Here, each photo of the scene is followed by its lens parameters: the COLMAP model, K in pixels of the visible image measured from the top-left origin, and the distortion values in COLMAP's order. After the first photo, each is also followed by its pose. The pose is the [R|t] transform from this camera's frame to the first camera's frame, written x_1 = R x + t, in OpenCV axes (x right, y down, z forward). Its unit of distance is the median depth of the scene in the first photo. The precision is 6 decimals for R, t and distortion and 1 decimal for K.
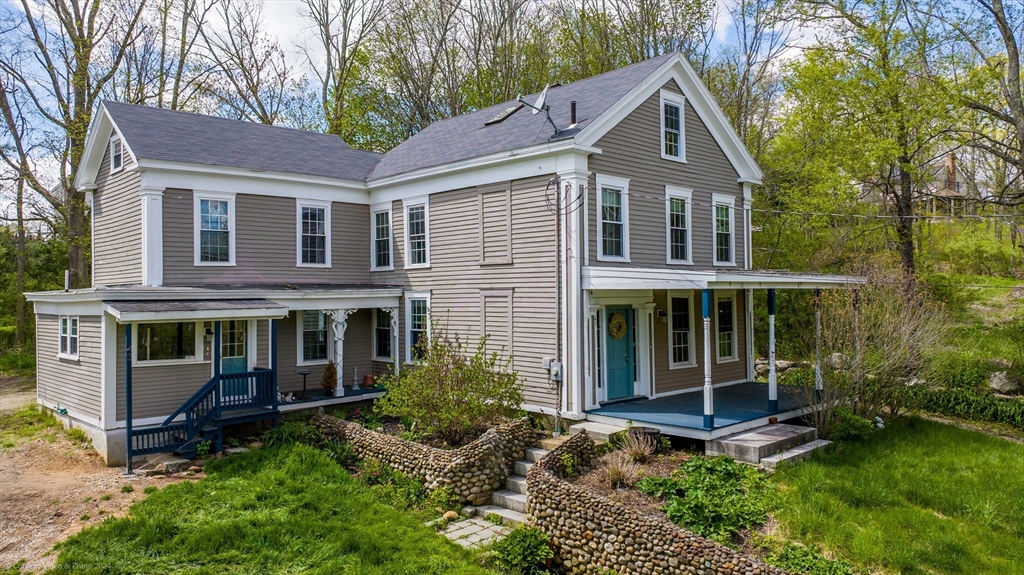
lens RADIAL K [[739.0, 0, 512.3], [0, 739.0, 292.3], [0, 0, 1]] dist [-0.035977, 0.032350]
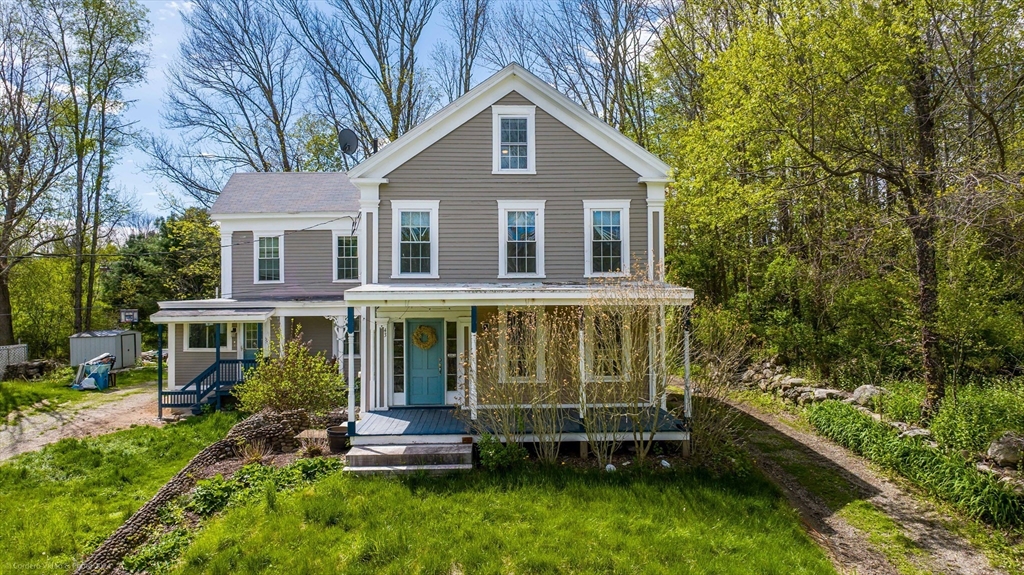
lens RADIAL K [[739.0, 0, 509.7], [0, 739.0, 281.8], [0, 0, 1]] dist [-0.035977, 0.032350]
pose [[0.749954, -0.010273, -0.661411, 0.884801], [0.003044, 0.999922, -0.012079, -0.020995], [0.661484, 0.007046, 0.749927, 0.251988]]
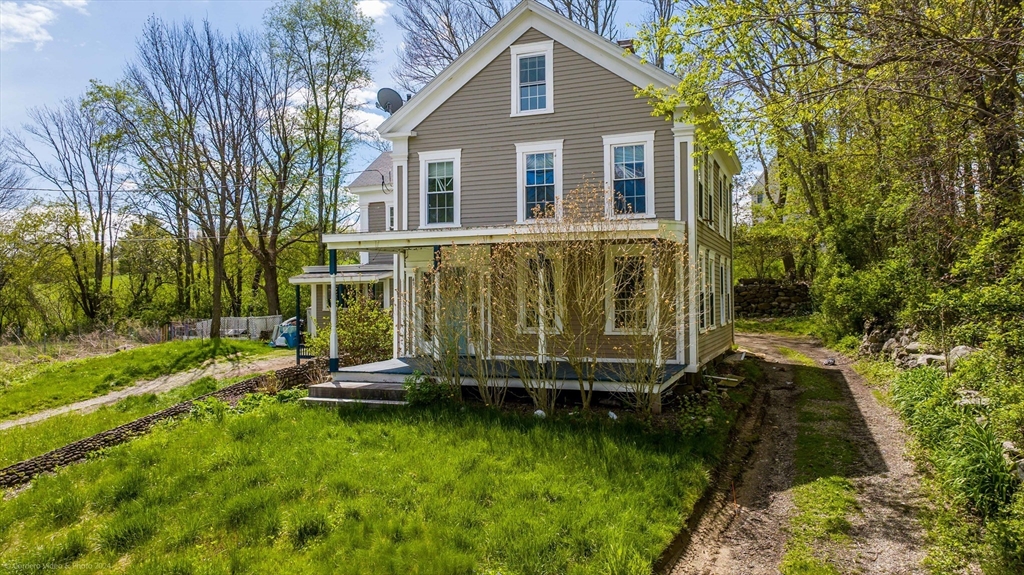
lens RADIAL K [[739.0, 0, 515.9], [0, 739.0, 284.9], [0, 0, 1]] dist [-0.035977, 0.032350]
pose [[0.420799, -0.007637, -0.907122, 1.083904], [0.009745, 0.999945, -0.003898, 0.044317], [0.907102, -0.007200, 0.420850, 0.587859]]
